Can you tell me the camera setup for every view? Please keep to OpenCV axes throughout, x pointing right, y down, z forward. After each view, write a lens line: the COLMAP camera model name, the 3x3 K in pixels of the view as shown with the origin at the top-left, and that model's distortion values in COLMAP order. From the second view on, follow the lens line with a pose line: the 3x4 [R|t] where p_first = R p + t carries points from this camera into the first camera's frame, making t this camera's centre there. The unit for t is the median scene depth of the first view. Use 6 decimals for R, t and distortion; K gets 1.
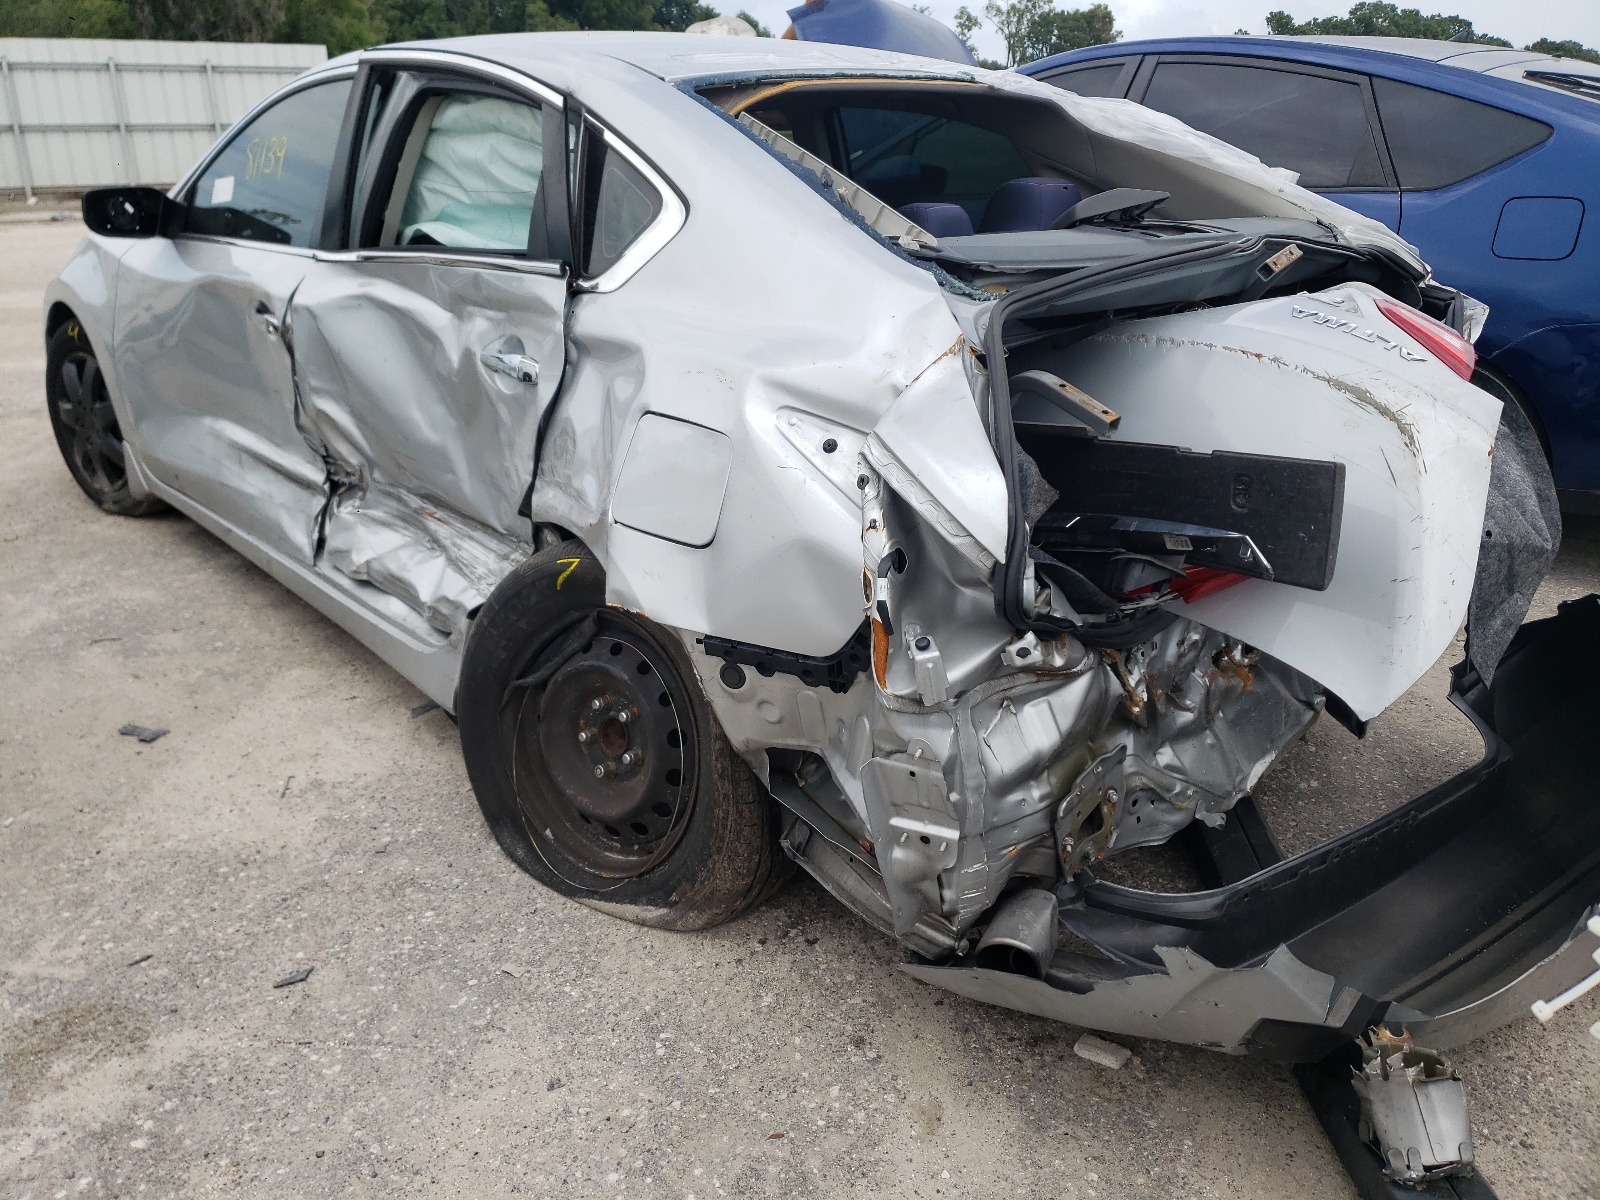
lens RADIAL K [[1266.0, 0, 800.0], [0, 1266.0, 600.0], [0, 0, 1]] dist [0.013416, 0.007610]
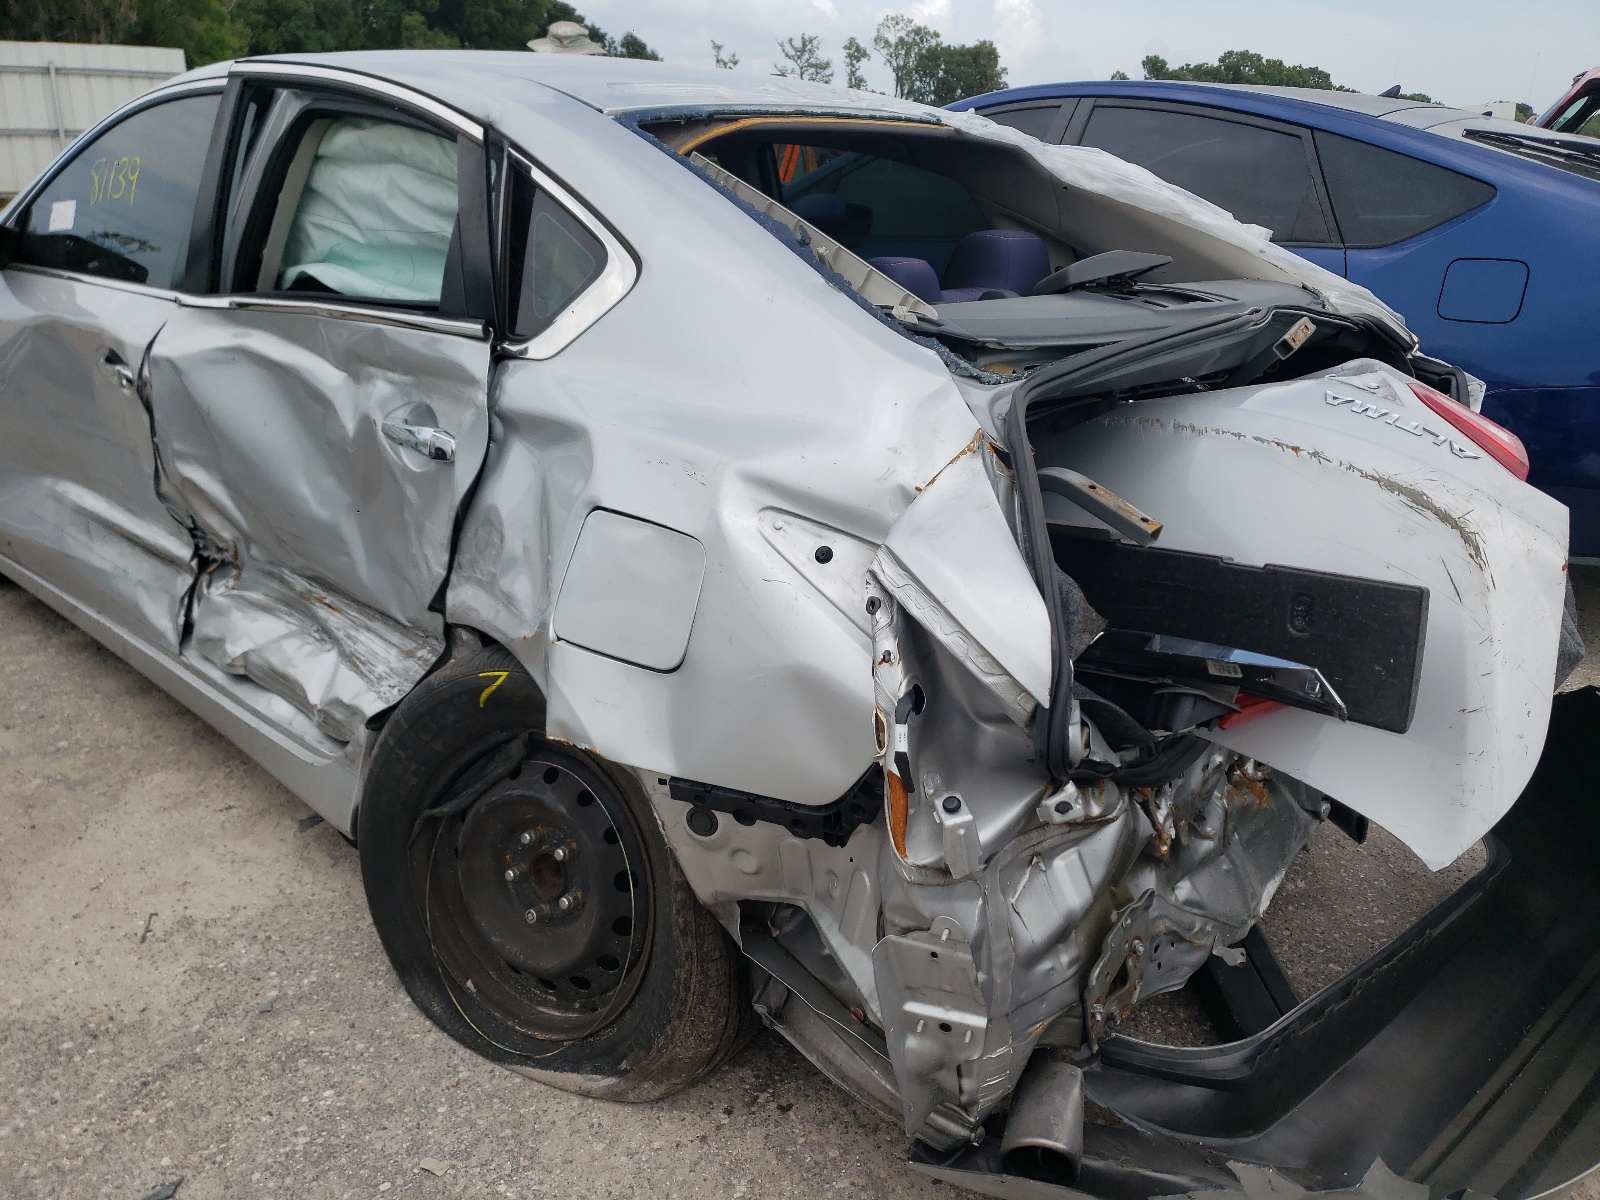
lens RADIAL K [[1214.4, 0, 800.0], [0, 1214.4, 600.0], [0, 0, 1]] dist [-0.007236, 0.033967]
pose [[0.993981, -0.008966, 0.109188, -0.065370], [0.008929, 0.999960, 0.000827, -0.076192], [-0.109191, 0.000153, 0.994021, 0.162360]]
